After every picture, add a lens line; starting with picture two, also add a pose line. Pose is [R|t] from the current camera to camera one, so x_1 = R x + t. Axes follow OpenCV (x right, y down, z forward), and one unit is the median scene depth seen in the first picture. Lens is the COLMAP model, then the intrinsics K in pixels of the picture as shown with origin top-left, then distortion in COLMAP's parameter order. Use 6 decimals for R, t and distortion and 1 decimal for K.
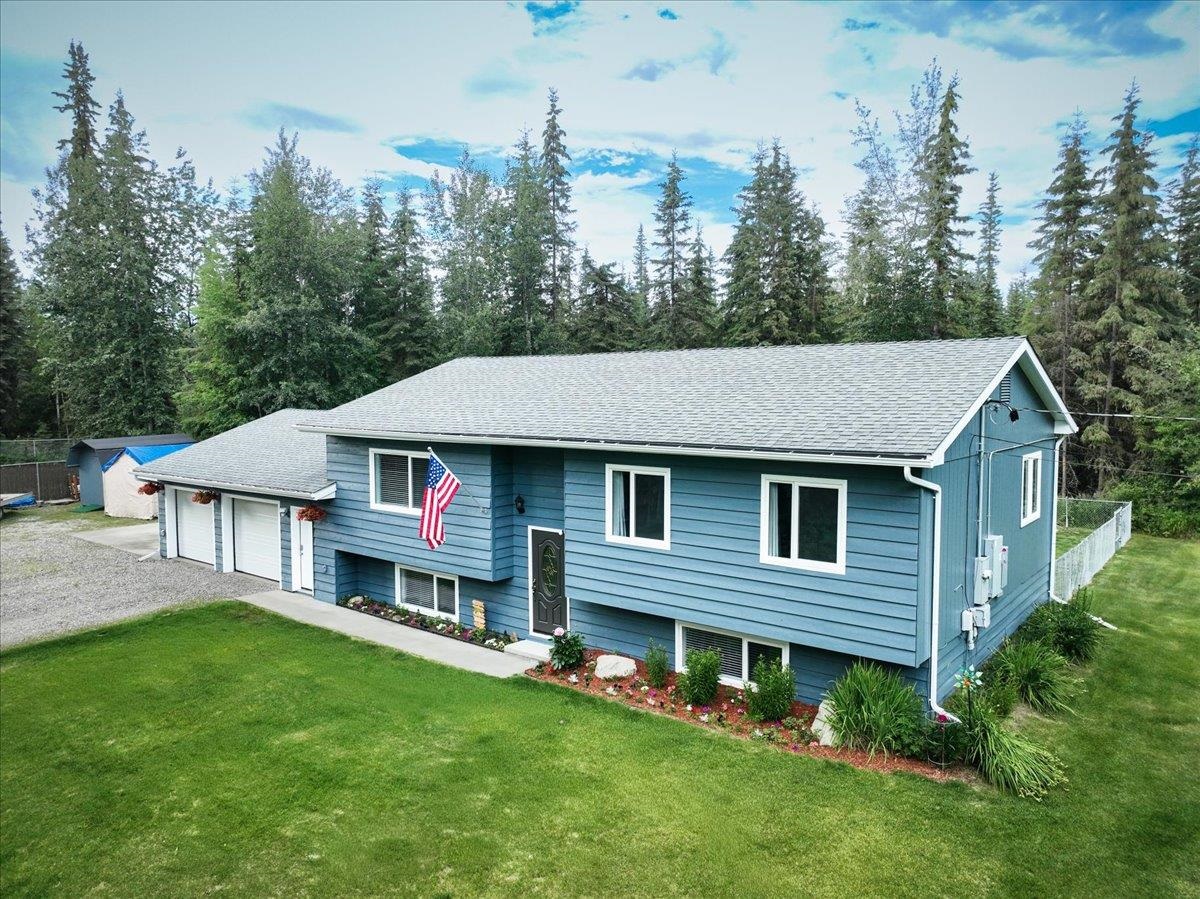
lens RADIAL K [[840.8, 0, 600.0], [0, 840.8, 449.5], [0, 0, 1]] dist [0.014112, 0.003846]
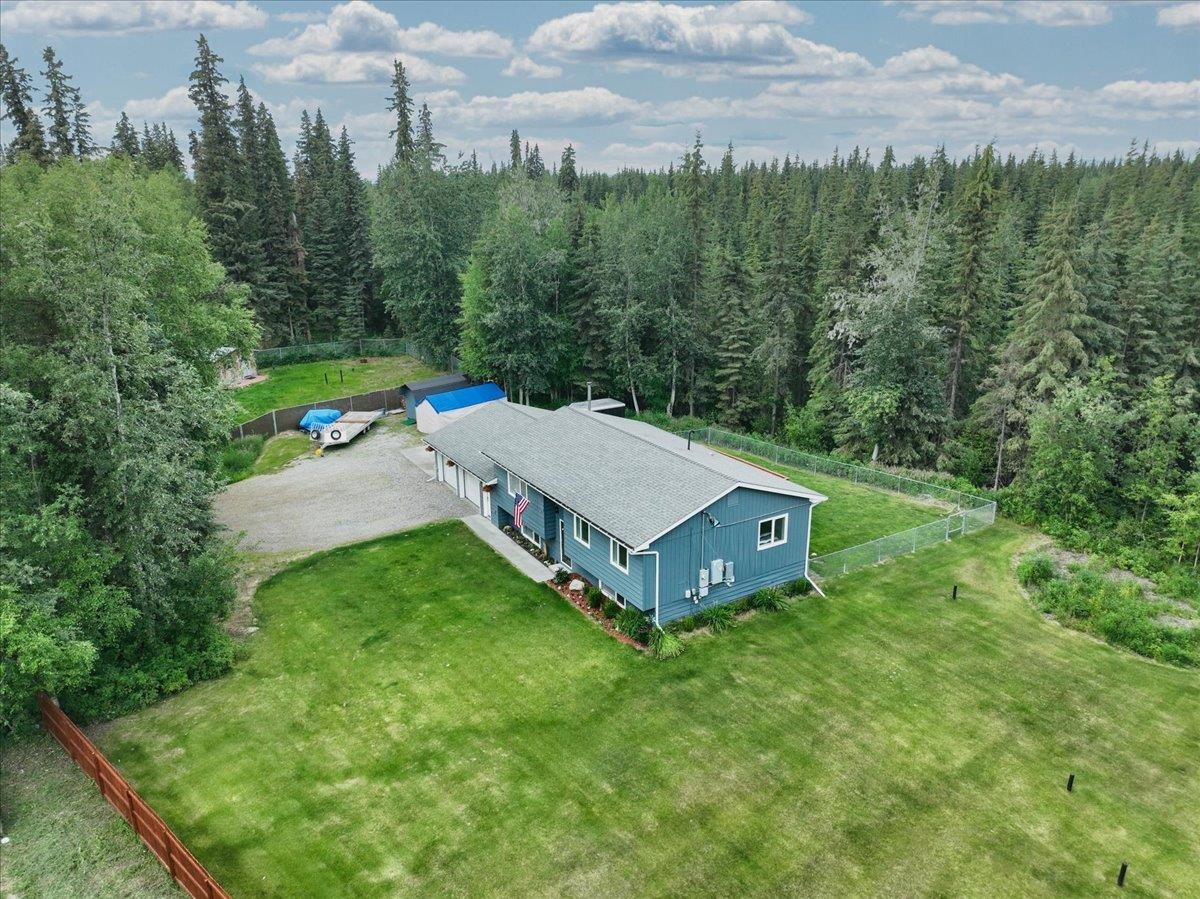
lens RADIAL K [[840.8, 0, 600.0], [0, 840.8, 449.5], [0, 0, 1]] dist [0.014112, 0.003846]
pose [[0.939618, 0.098497, -0.327745, 0.743093], [-0.018257, 0.970750, 0.239398, -0.637446], [0.341739, -0.218959, 0.913932, -1.030681]]
